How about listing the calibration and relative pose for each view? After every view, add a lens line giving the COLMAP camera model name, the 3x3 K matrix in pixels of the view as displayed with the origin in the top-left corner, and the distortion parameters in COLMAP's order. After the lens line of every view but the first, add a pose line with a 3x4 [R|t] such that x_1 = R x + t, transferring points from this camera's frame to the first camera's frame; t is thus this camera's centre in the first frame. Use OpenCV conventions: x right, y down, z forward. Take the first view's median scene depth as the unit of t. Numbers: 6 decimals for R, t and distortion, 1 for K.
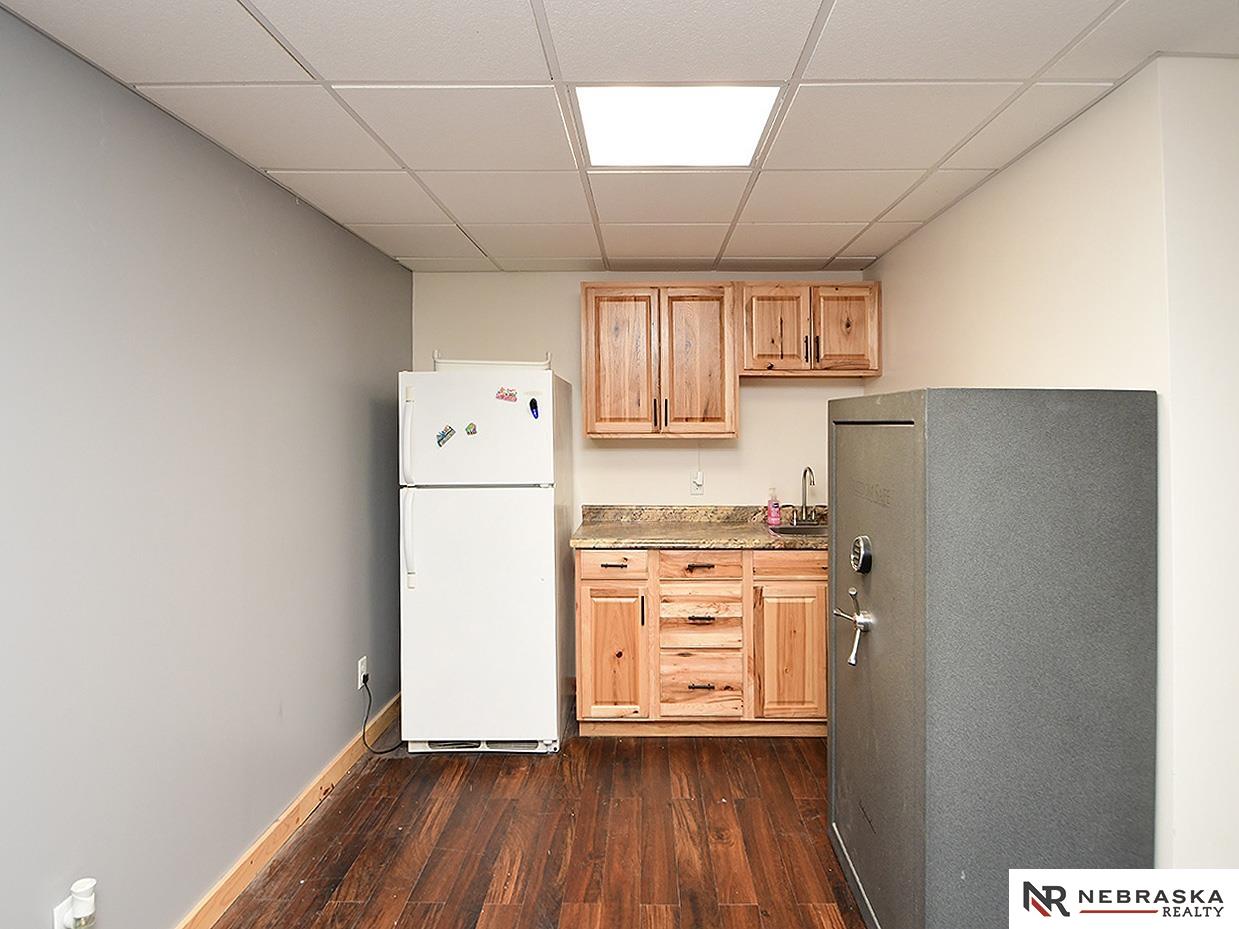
lens RADIAL K [[632.4, 0, 650.6], [0, 632.4, 423.8], [0, 0, 1]] dist [-0.002958, -0.000188]
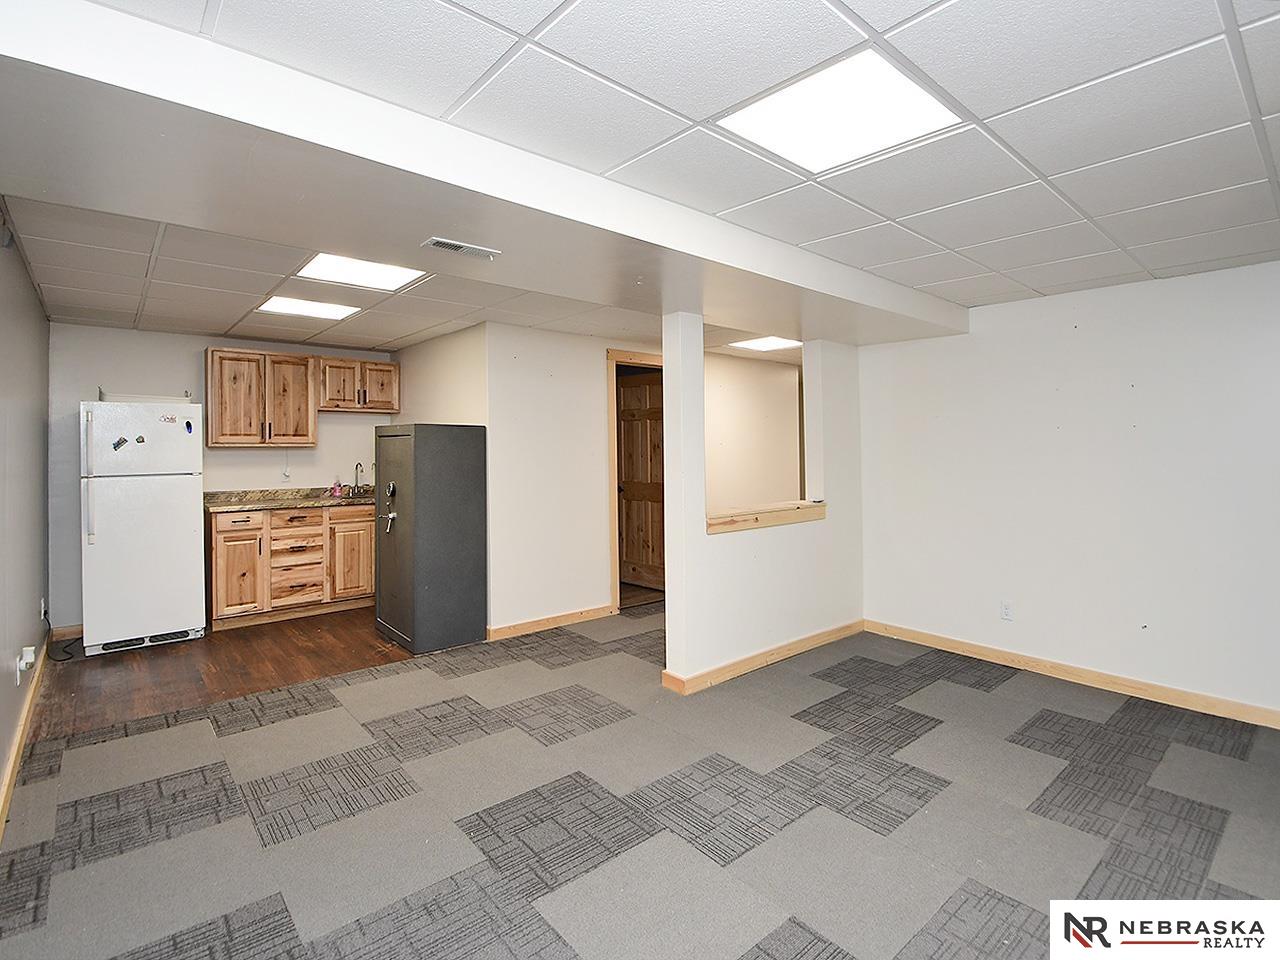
lens RADIAL K [[631.2, 0, 640.2], [0, 631.2, 442.7], [0, 0, 1]] dist [-0.014544, -0.000818]
pose [[0.758785, 0.002351, 0.651337, -0.335027], [0.000663, 0.999990, -0.004382, 0.022892], [-0.651341, 0.003757, 0.758776, -0.946858]]
